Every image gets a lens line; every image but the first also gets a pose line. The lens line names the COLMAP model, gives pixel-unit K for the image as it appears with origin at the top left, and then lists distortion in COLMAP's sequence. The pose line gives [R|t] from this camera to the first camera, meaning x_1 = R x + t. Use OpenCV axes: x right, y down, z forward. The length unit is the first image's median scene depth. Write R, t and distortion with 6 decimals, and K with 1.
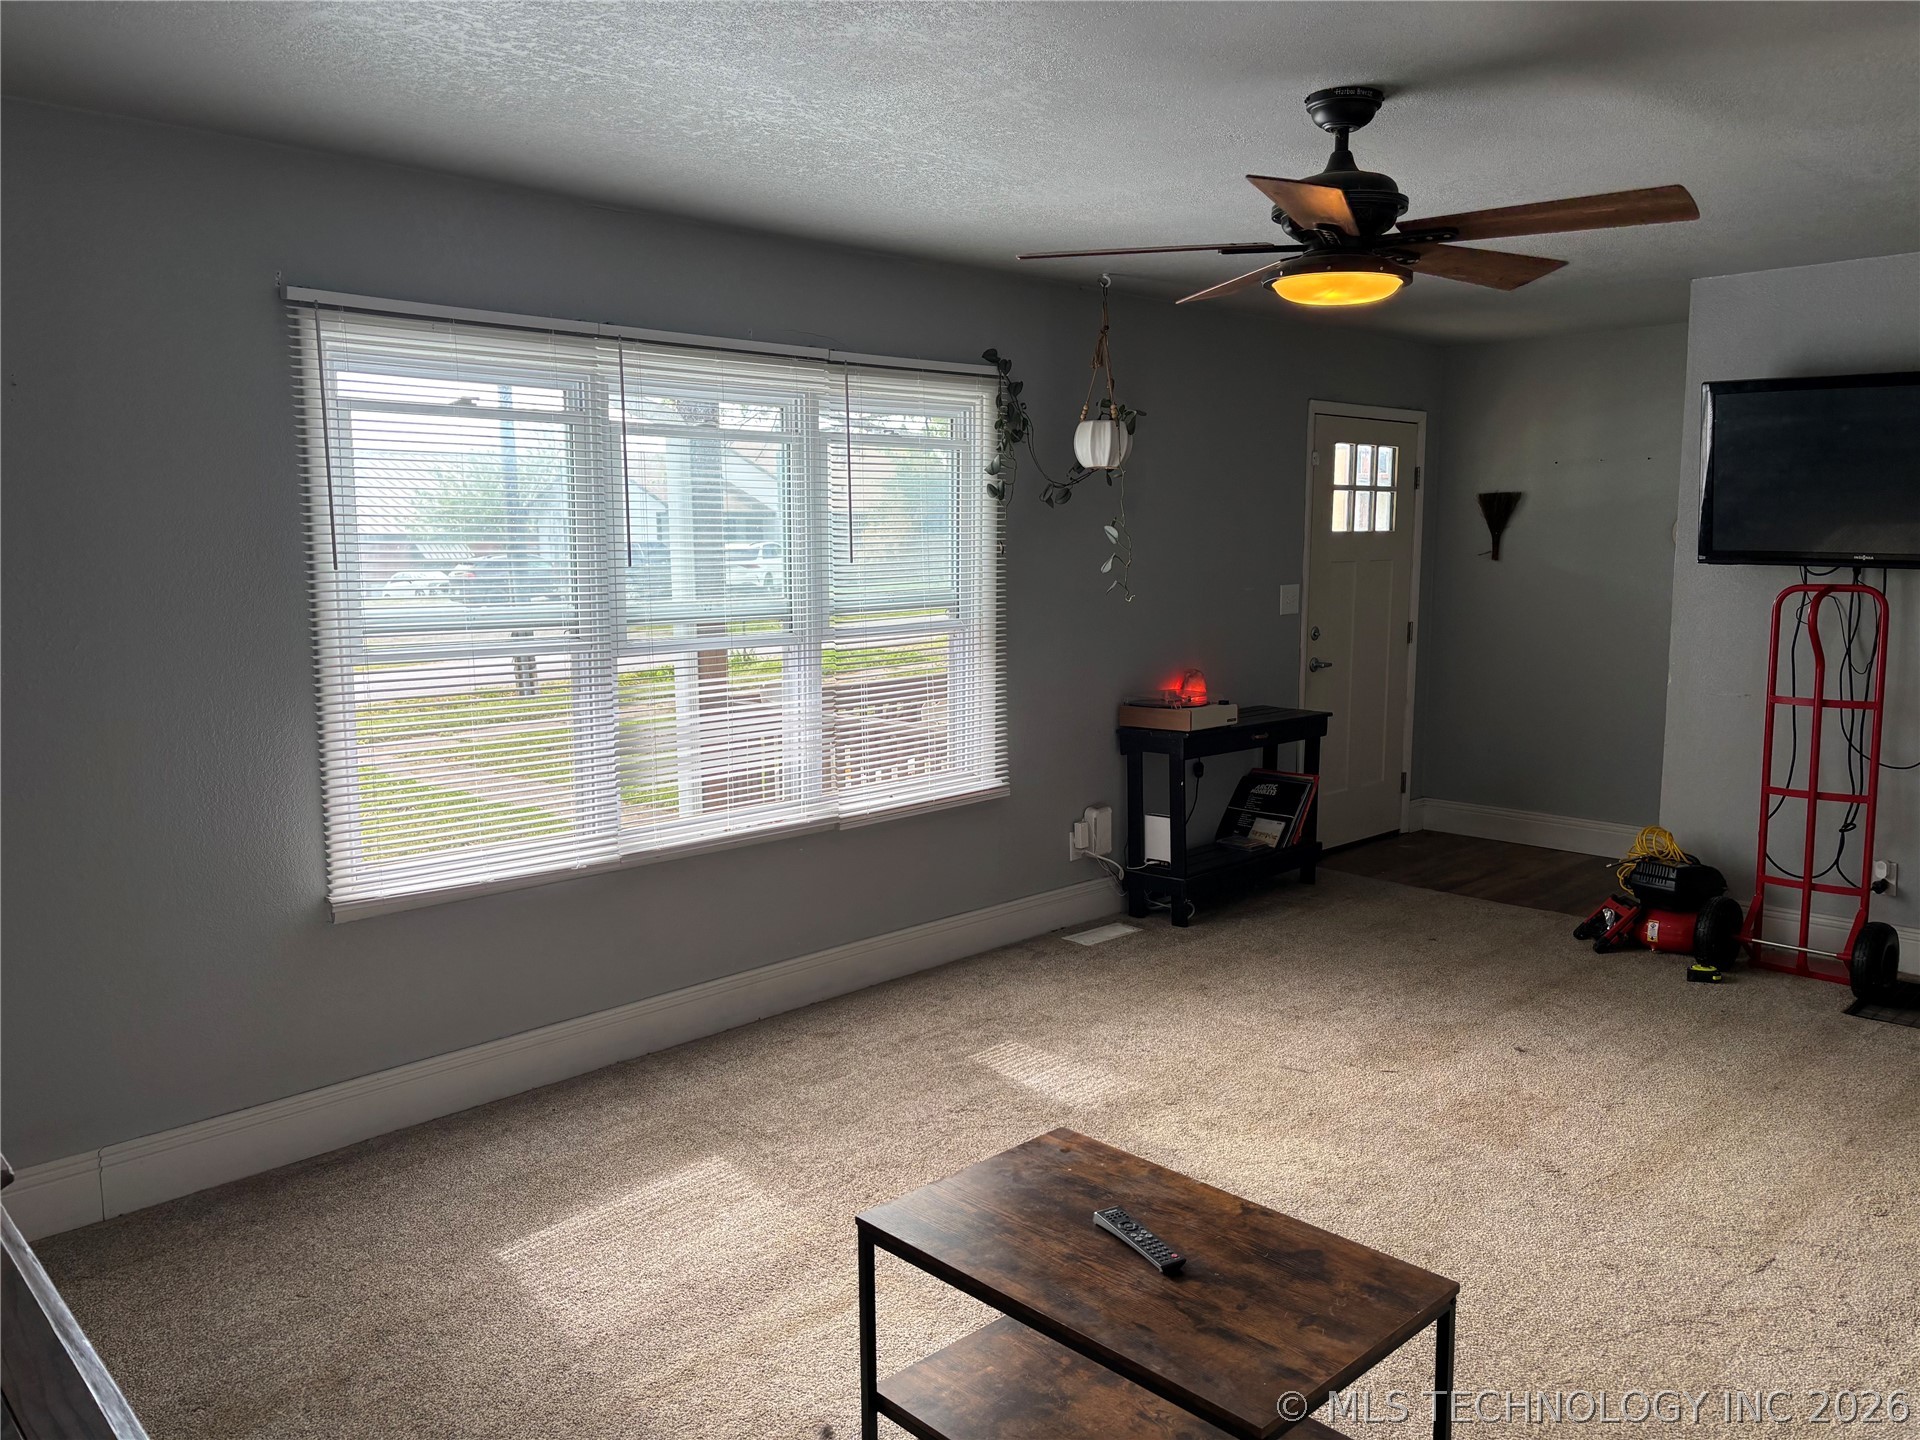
lens RADIAL K [[1424.2, 0, 960.0], [0, 1424.2, 720.0], [0, 0, 1]] dist [-0.000265, -0.001989]
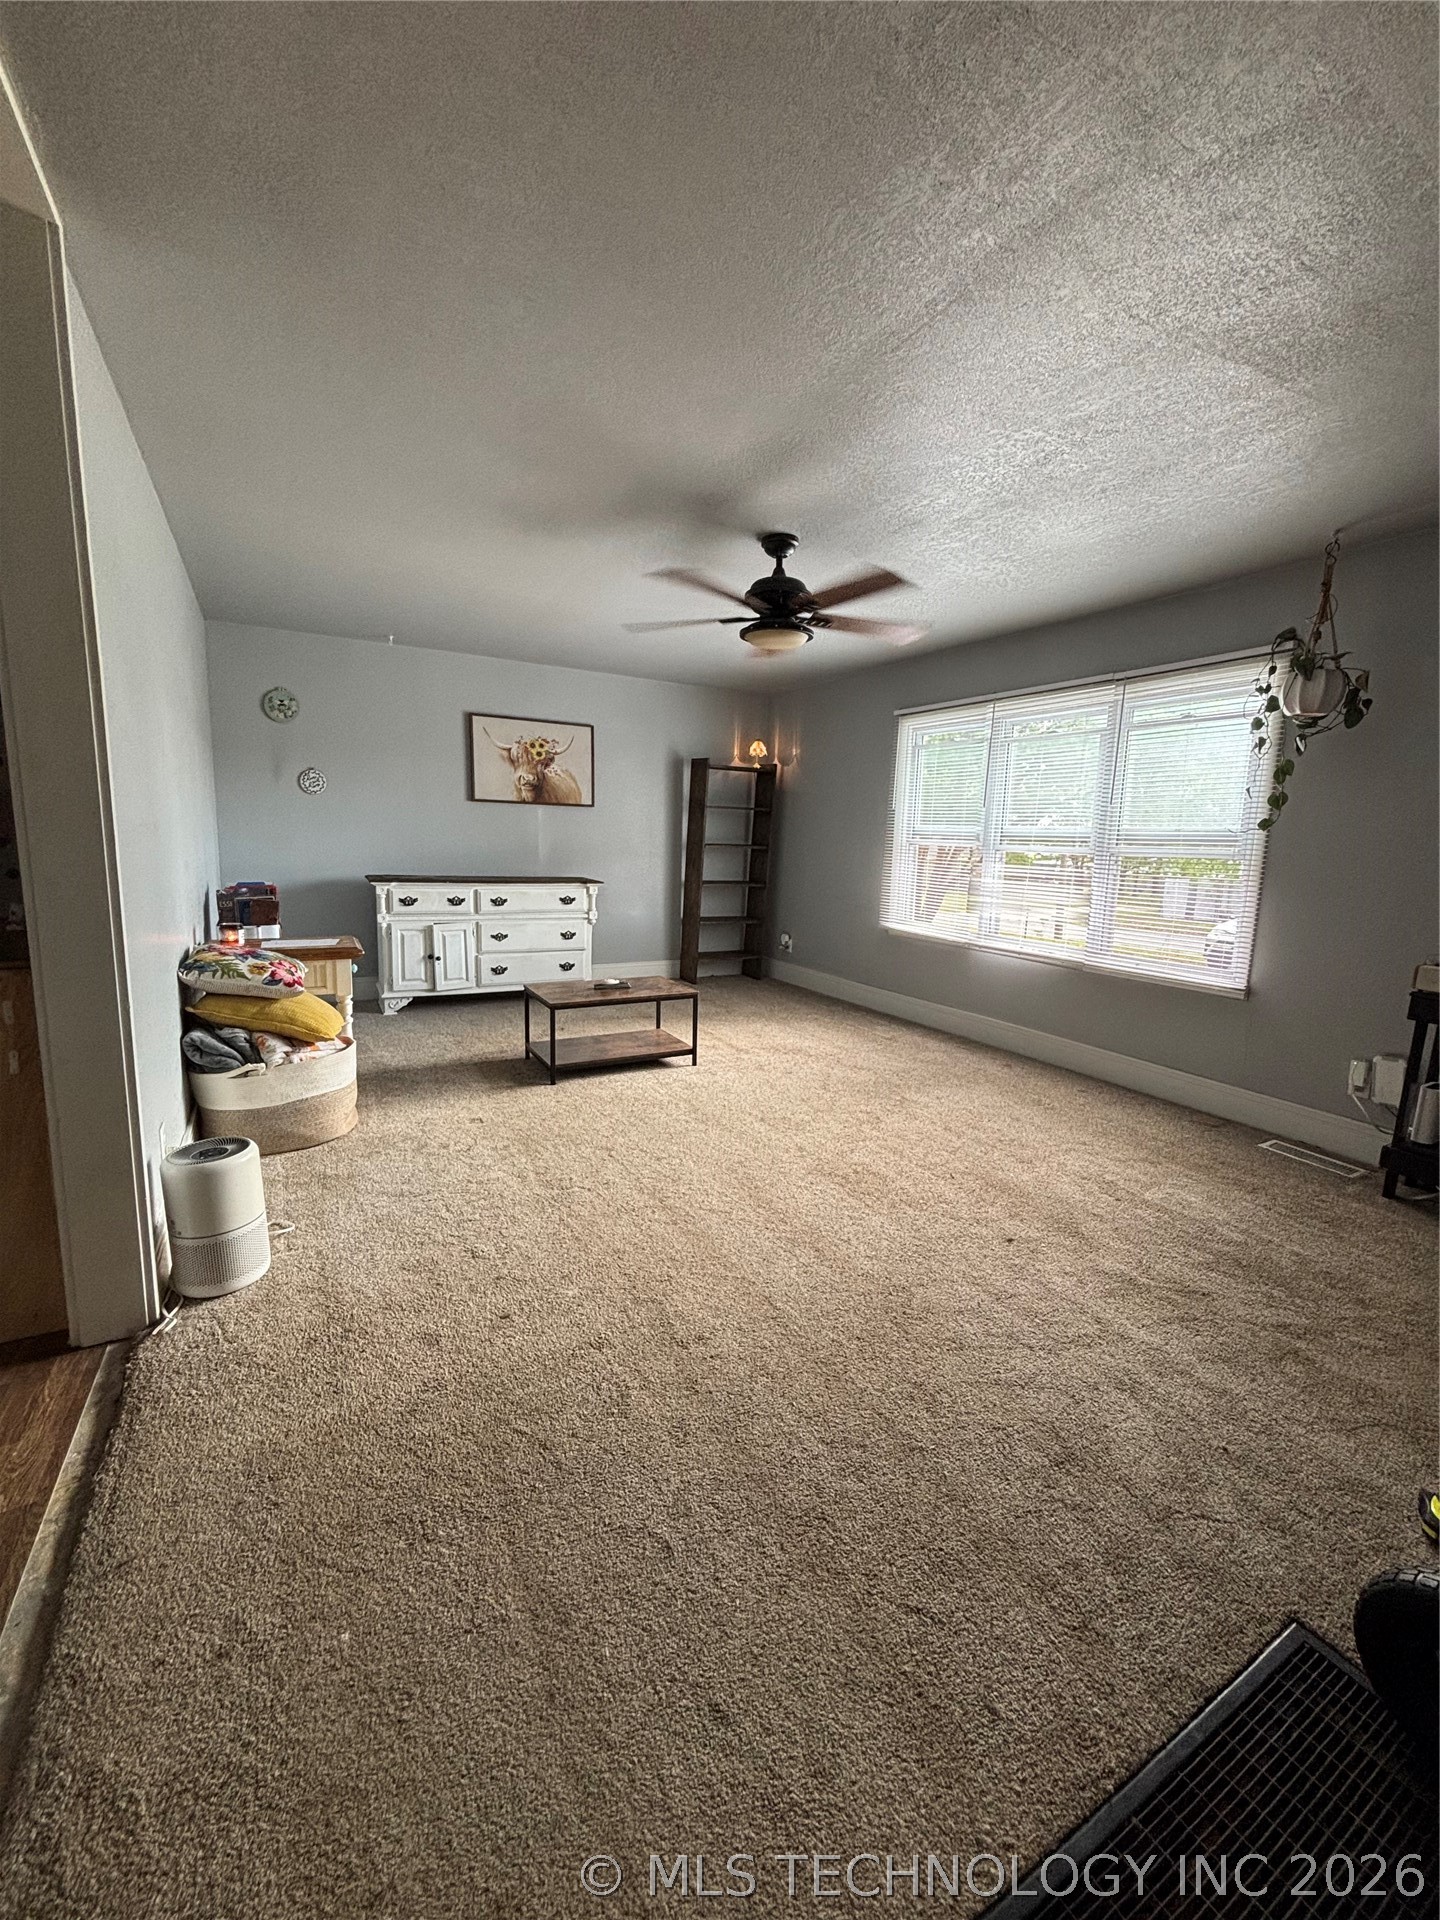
lens RADIAL K [[769.9, 0, 720.0], [0, 769.9, 960.0], [0, 0, 1]] dist [-0.000031, -0.000377]
pose [[-0.250848, 0.154682, -0.955588, 0.920939], [-0.156878, 0.967606, 0.197809, -0.047552], [0.955230, 0.199531, -0.218456, 0.837031]]
